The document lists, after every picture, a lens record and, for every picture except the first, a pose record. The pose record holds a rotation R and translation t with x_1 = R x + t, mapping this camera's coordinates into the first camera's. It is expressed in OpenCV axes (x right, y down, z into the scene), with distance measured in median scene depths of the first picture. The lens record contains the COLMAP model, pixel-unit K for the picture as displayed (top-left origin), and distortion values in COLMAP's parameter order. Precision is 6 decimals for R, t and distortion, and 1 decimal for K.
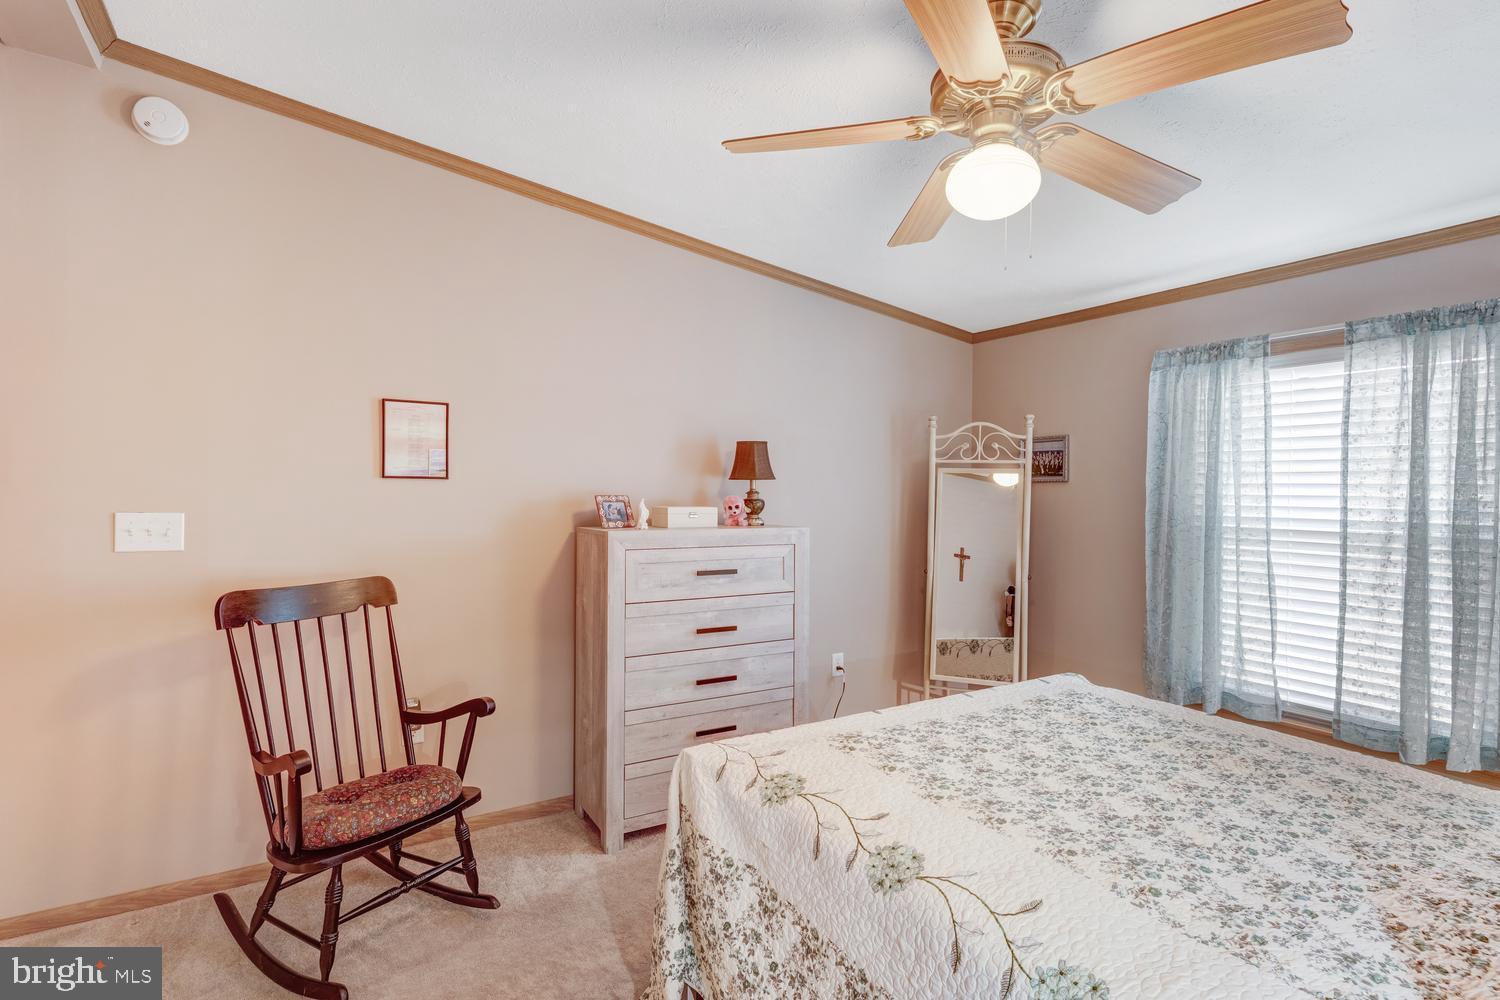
lens RADIAL K [[733.5, 0, 750.0], [0, 733.5, 500.0], [0, 0, 1]] dist [-0.000793, 0.013139]
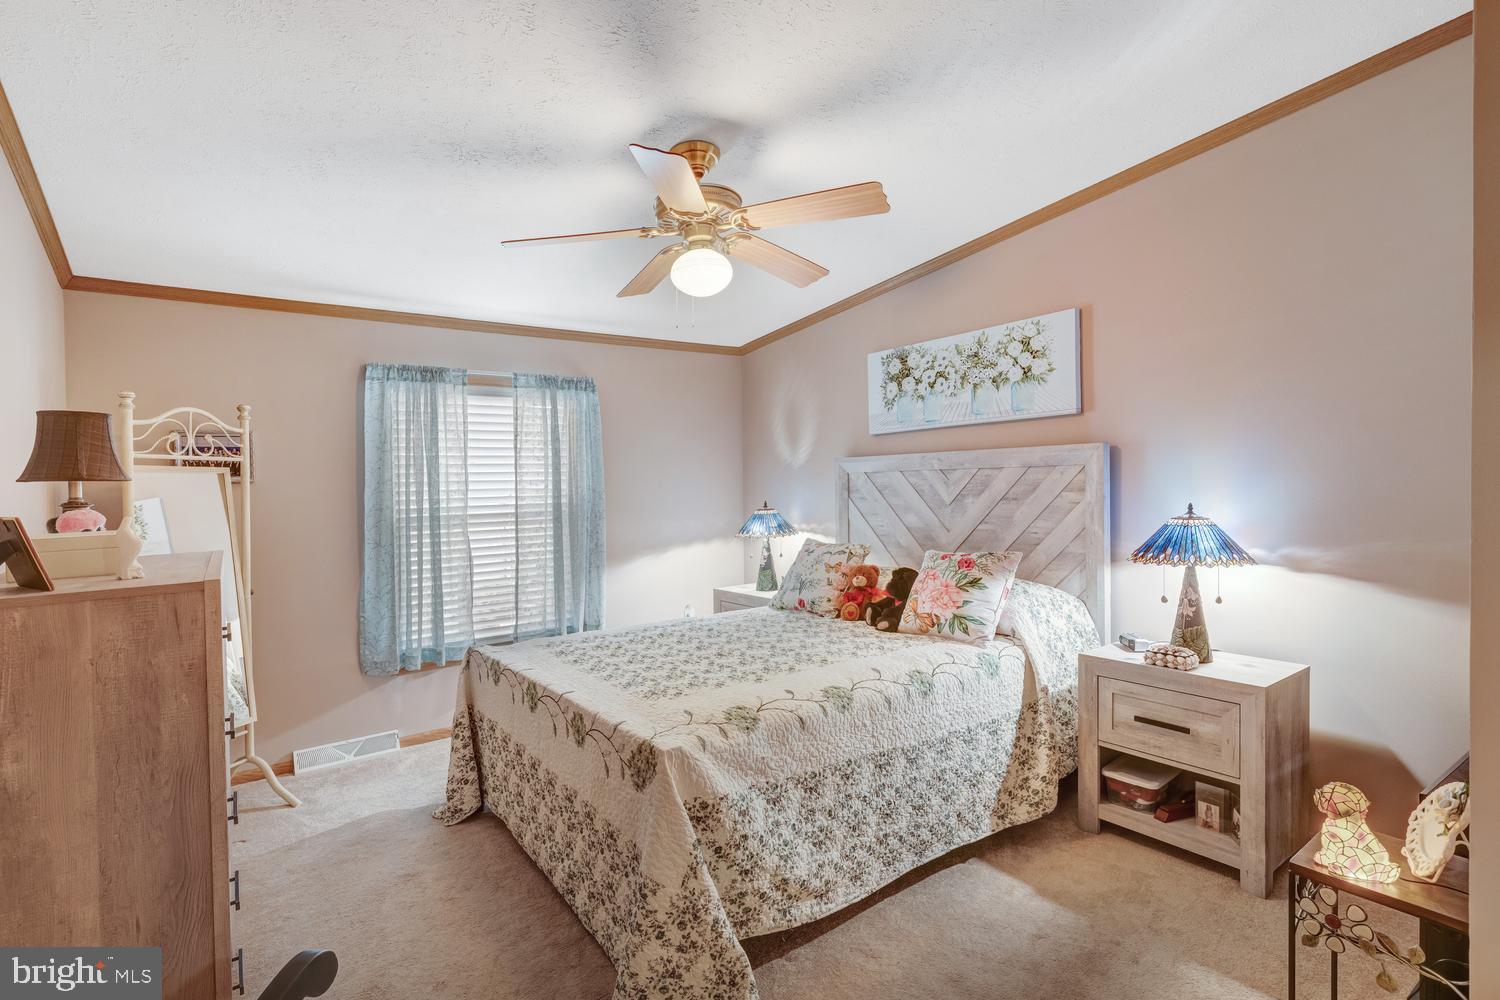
lens RADIAL K [[718.7, 0, 750.0], [0, 718.7, 500.0], [0, 0, 1]] dist [0.003025, 0.001045]
pose [[-0.092630, -0.029785, 0.995255, -0.671911], [0.046189, 0.998348, 0.034177, -0.008494], [-0.994629, 0.049135, -0.091101, 0.632158]]
